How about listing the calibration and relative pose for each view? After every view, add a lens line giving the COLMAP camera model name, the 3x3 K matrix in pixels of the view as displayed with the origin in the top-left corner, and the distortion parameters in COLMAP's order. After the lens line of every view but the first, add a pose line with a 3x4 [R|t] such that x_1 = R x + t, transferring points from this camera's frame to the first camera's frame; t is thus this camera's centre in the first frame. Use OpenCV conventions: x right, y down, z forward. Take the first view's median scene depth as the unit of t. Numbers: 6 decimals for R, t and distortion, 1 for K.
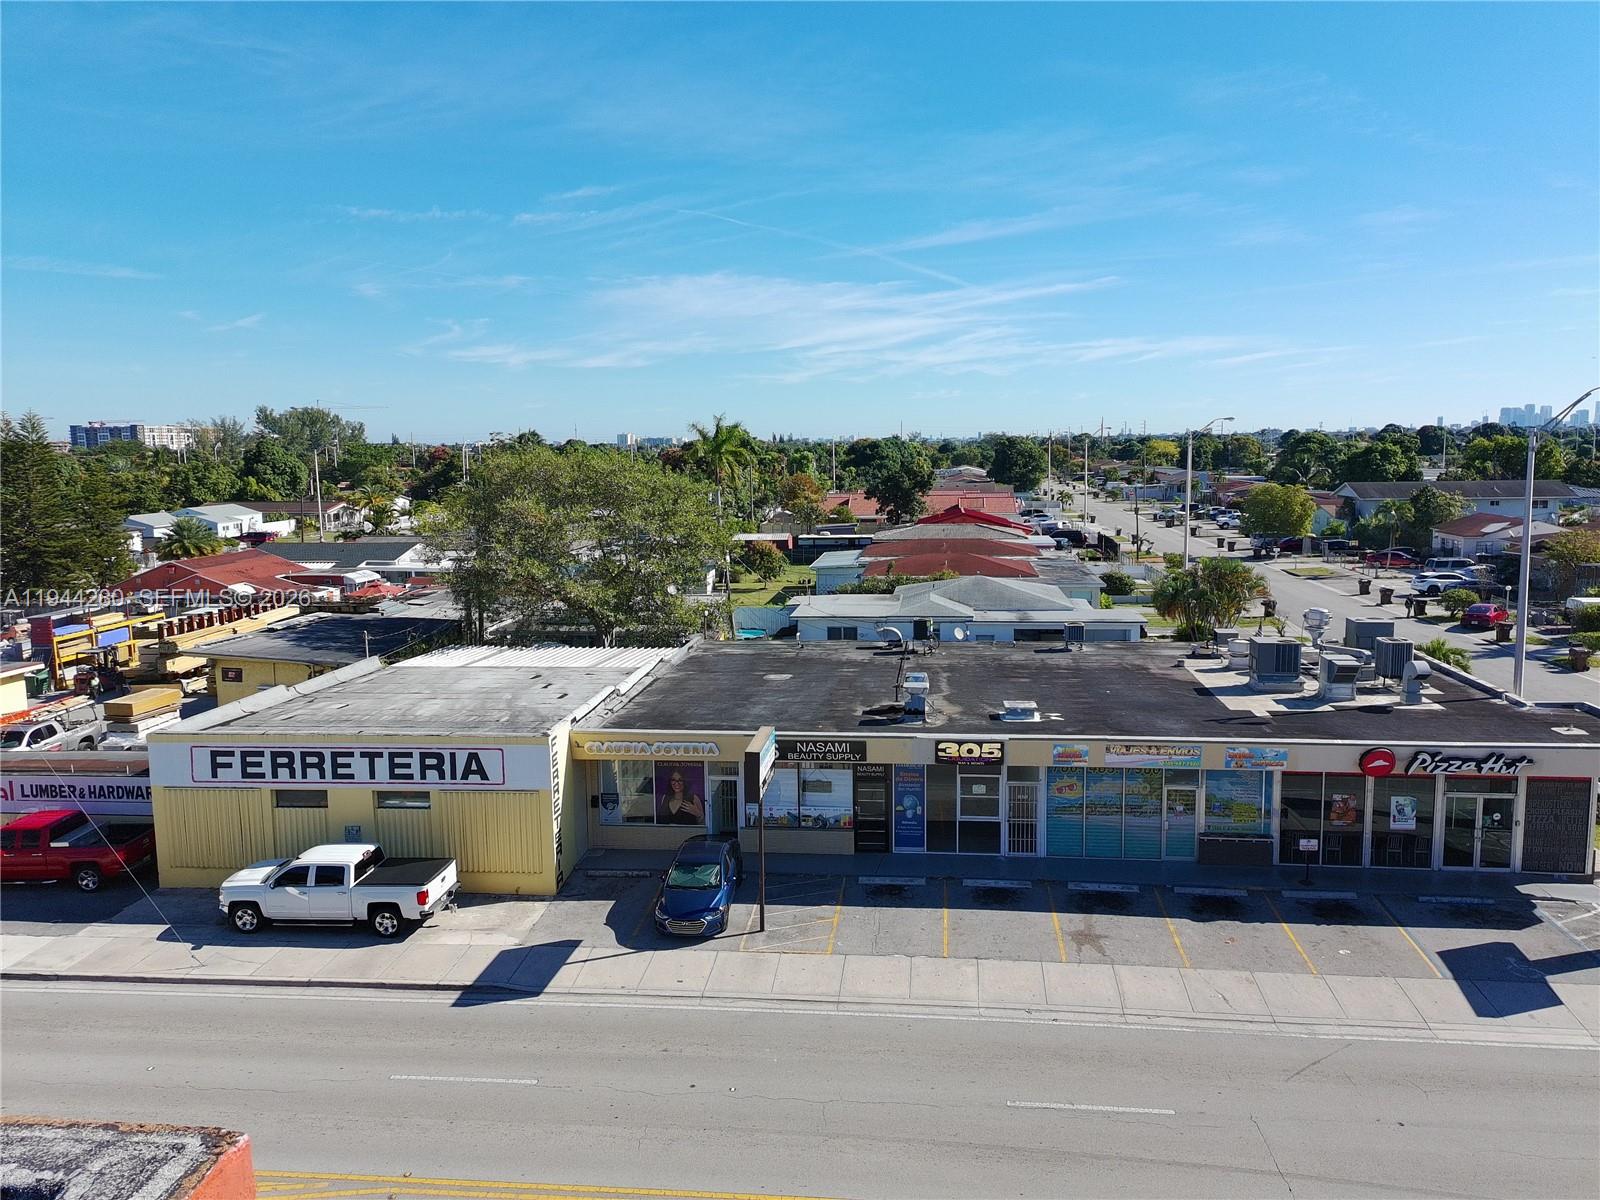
lens RADIAL K [[1185.1, 0, 800.0], [0, 1185.1, 600.0], [0, 0, 1]] dist [0.084753, -0.073168]
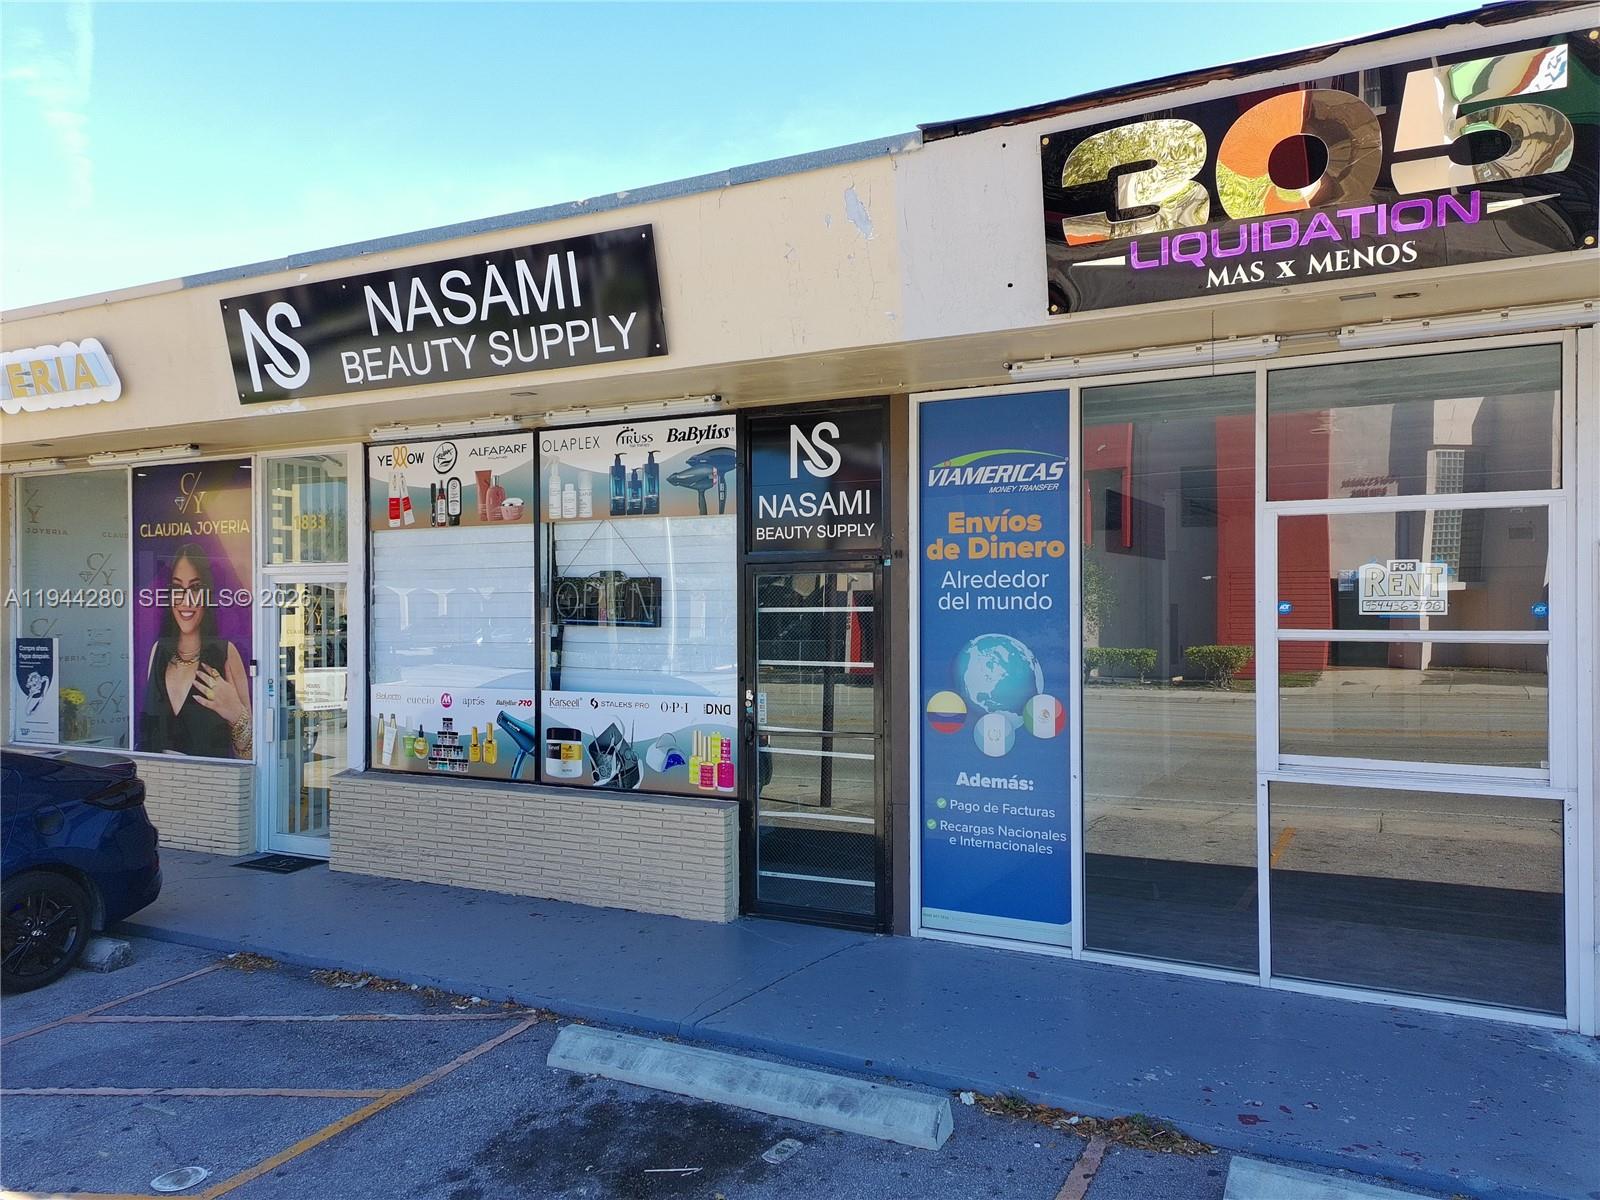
lens RADIAL K [[1185.1, 0, 800.0], [0, 1185.1, 600.0], [0, 0, 1]] dist [0.084753, -0.073168]
pose [[0.933570, 0.010986, -0.358227, 0.131332], [-0.055825, 0.991788, -0.115069, 0.182348], [0.354021, 0.127424, 0.926516, 0.810158]]
